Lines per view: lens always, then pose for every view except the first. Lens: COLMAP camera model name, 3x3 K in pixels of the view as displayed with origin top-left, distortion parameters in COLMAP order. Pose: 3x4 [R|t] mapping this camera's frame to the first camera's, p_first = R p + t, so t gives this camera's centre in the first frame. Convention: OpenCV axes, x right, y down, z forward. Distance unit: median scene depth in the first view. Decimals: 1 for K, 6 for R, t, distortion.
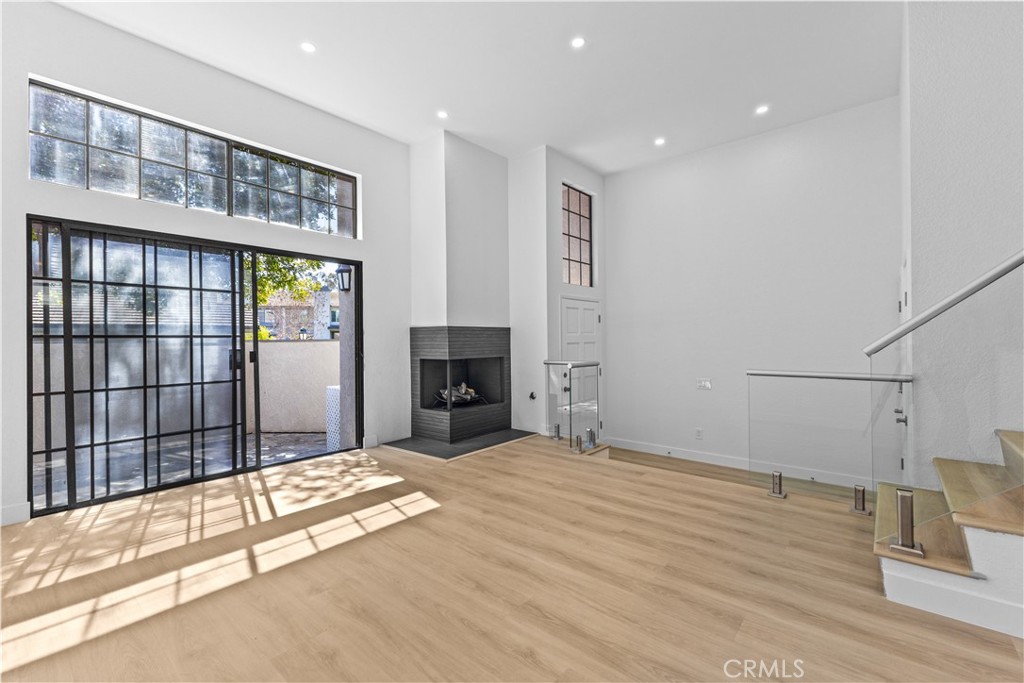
lens RADIAL K [[434.5, 0, 513.7], [0, 434.5, 343.8], [0, 0, 1]] dist [-0.001824, -0.000173]
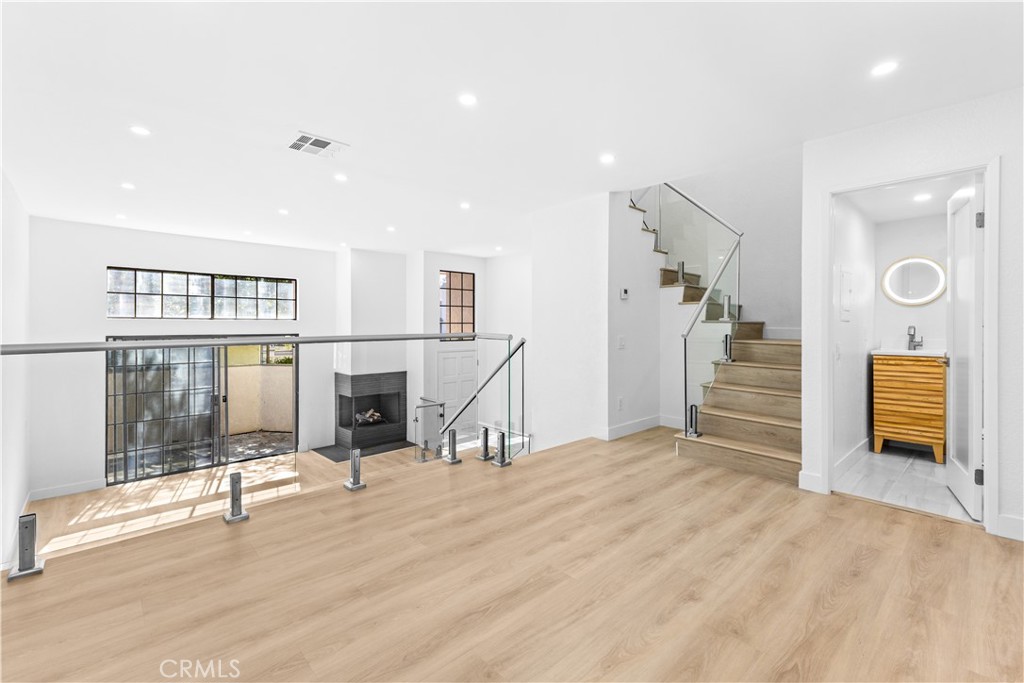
lens RADIAL K [[434.5, 0, 509.6], [0, 434.5, 332.6], [0, 0, 1]] dist [-0.001824, -0.000173]
pose [[0.992631, 0.010803, -0.120697, 0.797956], [-0.010088, 0.999928, 0.006532, -0.280667], [0.120759, -0.005266, 0.992668, -0.629694]]
